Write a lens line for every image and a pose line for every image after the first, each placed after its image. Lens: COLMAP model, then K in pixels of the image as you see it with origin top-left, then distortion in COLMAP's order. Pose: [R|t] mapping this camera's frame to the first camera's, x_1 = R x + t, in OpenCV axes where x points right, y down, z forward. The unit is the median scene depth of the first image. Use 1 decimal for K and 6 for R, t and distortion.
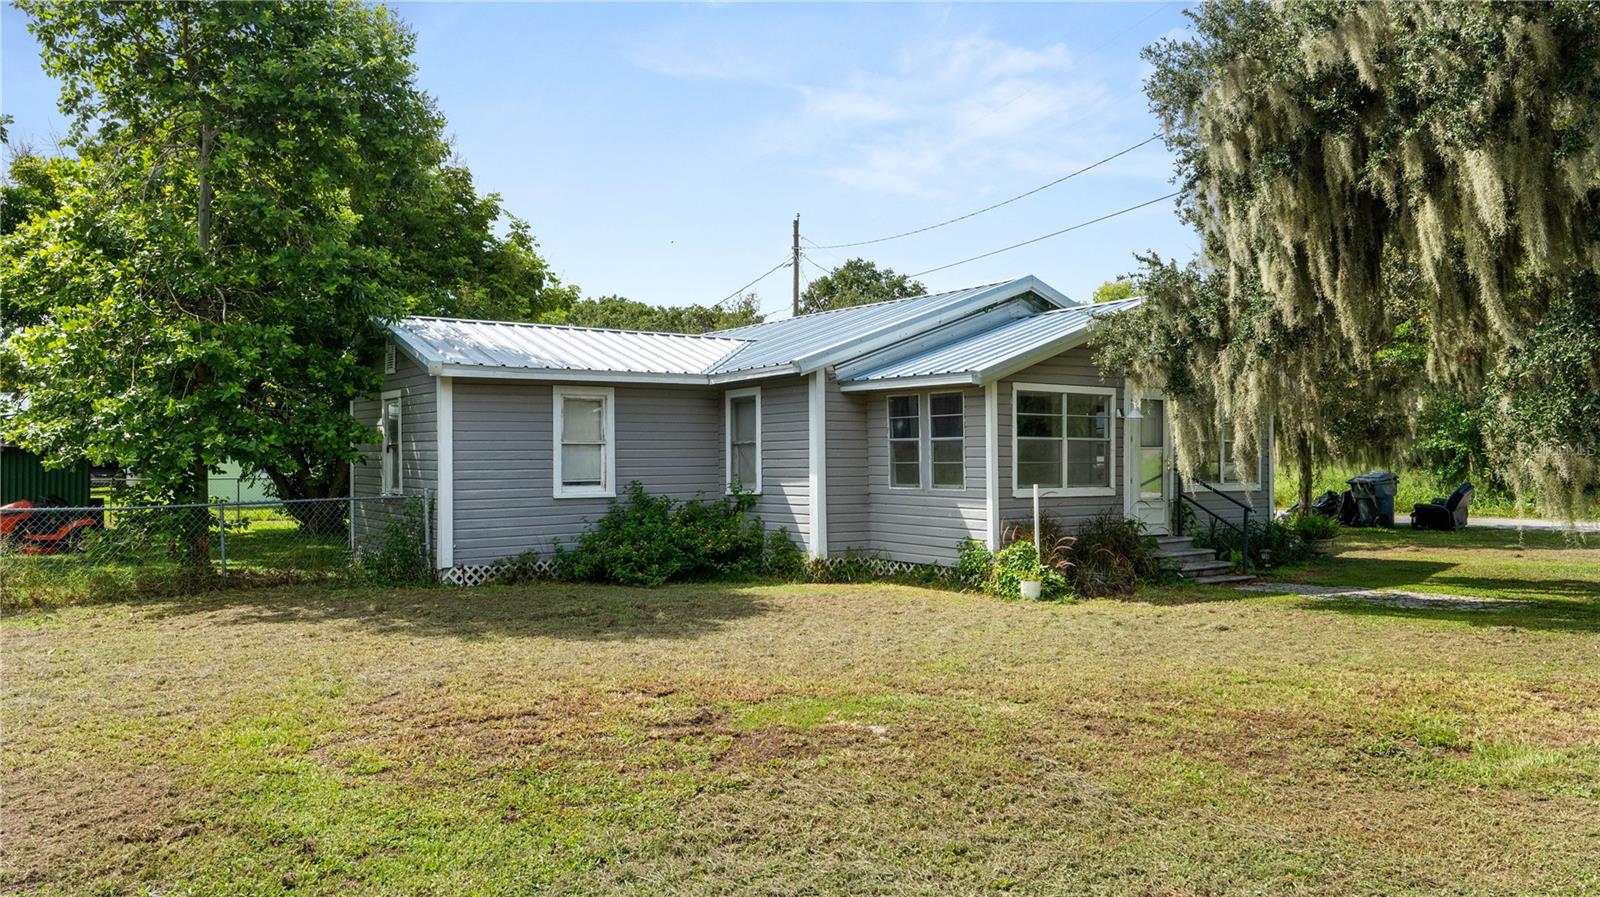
lens RADIAL K [[1137.5, 0, 800.0], [0, 1137.5, 448.5], [0, 0, 1]] dist [-0.000414, 0.000225]
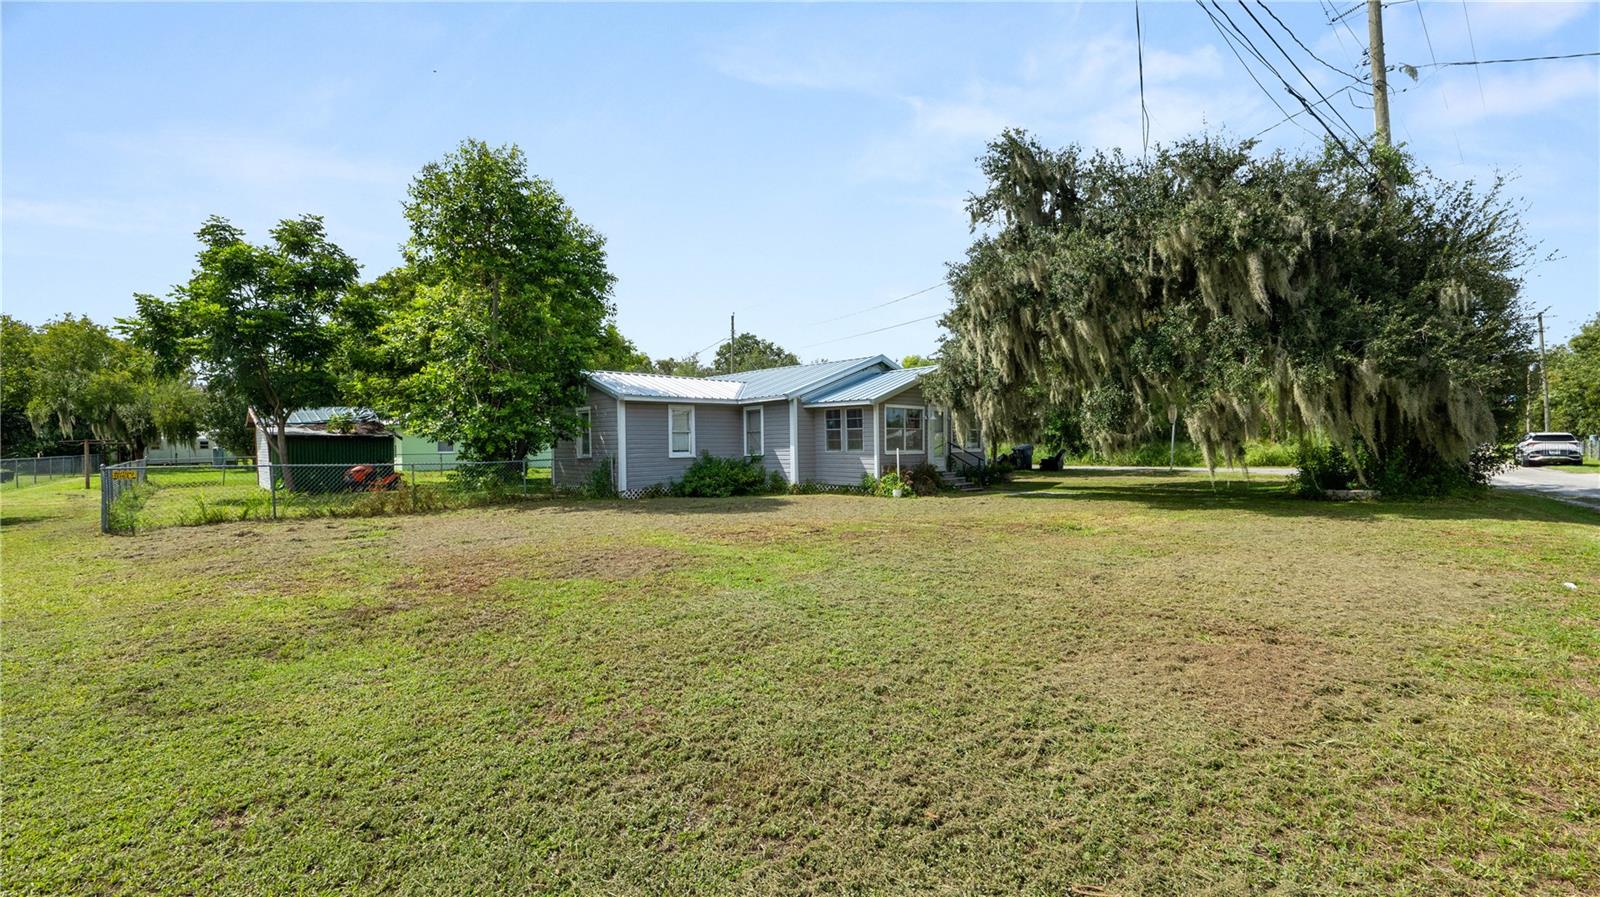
lens RADIAL K [[654.3, 0, 800.0], [0, 654.3, 448.5], [0, 0, 1]] dist [-0.002044, -0.000556]
pose [[0.986833, -0.007783, 0.161555, -0.185974], [0.005240, 0.999856, 0.016161, 0.008597], [-0.161658, -0.015101, 0.986731, -0.257013]]
